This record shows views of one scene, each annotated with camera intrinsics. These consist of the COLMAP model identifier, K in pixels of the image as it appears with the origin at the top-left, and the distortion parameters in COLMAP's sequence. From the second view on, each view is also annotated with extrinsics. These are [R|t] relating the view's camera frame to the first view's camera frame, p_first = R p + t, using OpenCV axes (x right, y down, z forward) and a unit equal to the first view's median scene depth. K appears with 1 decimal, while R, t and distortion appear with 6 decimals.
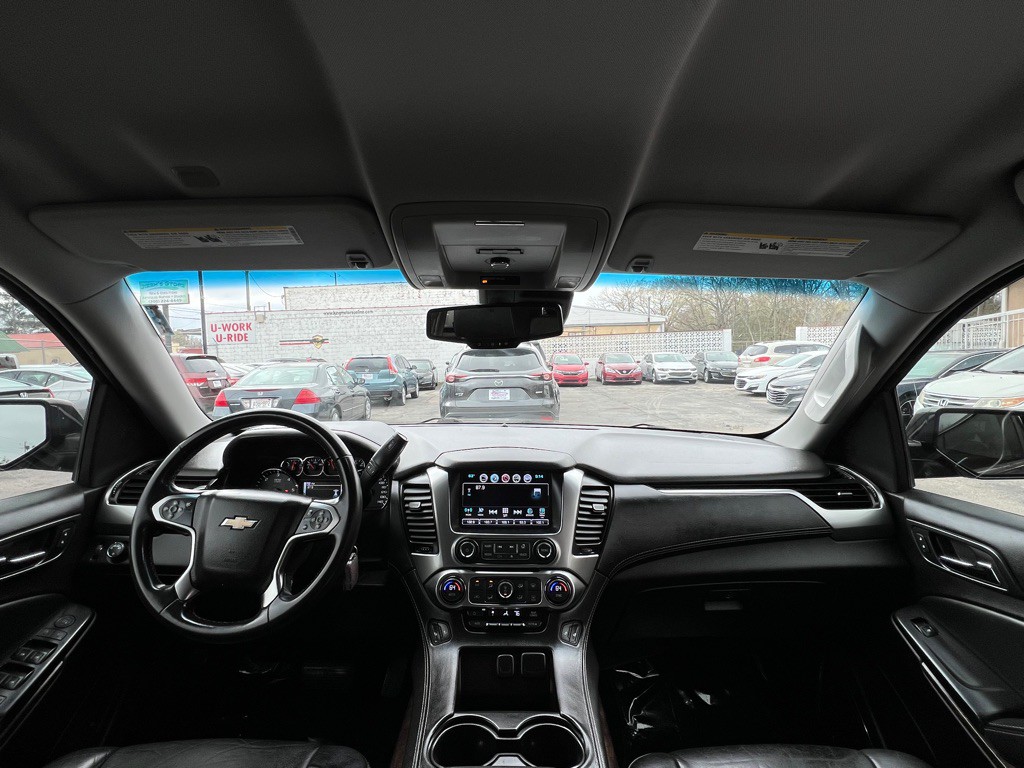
lens RADIAL K [[508.6, 0, 515.8], [0, 508.6, 384.3], [0, 0, 1]] dist [-0.023781, -0.000171]
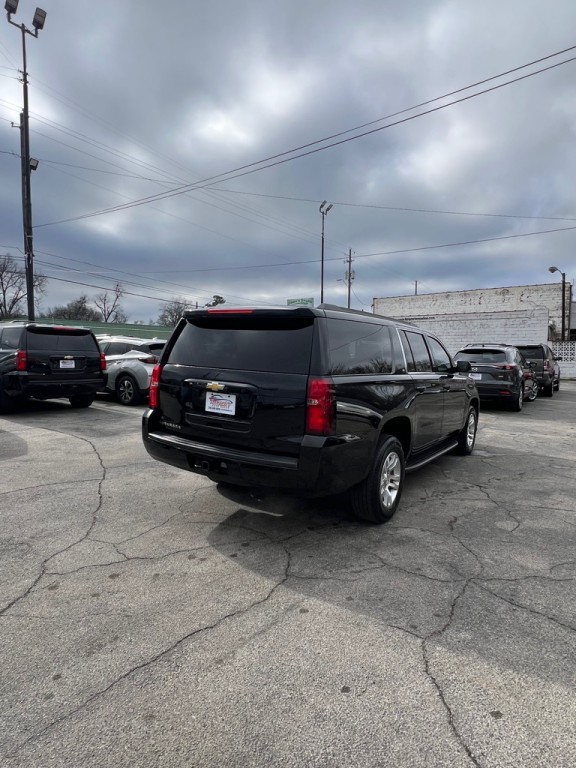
lens RADIAL K [[455.3, 0, 289.7], [0, 455.3, 386.1], [0, 0, 1]] dist [-0.000193, -0.001645]
pose [[0.817115, 0.076684, -0.571351, 0.141123], [-0.066285, 0.997037, 0.039020, 0.014381], [0.572651, 0.005988, 0.819778, -0.256137]]
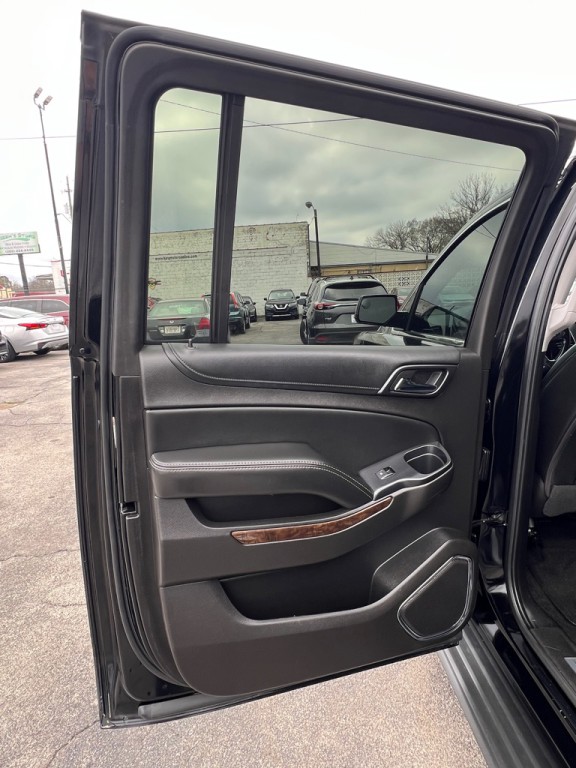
lens RADIAL K [[439.0, 0, 288.4], [0, 439.0, 380.5], [0, 0, 1]] dist [-0.001800, 0.002482]
pose [[0.999469, -0.018637, -0.026740, -0.077581], [0.022169, 0.990110, 0.138528, 0.007582], [0.023894, -0.139047, 0.989998, -0.060240]]
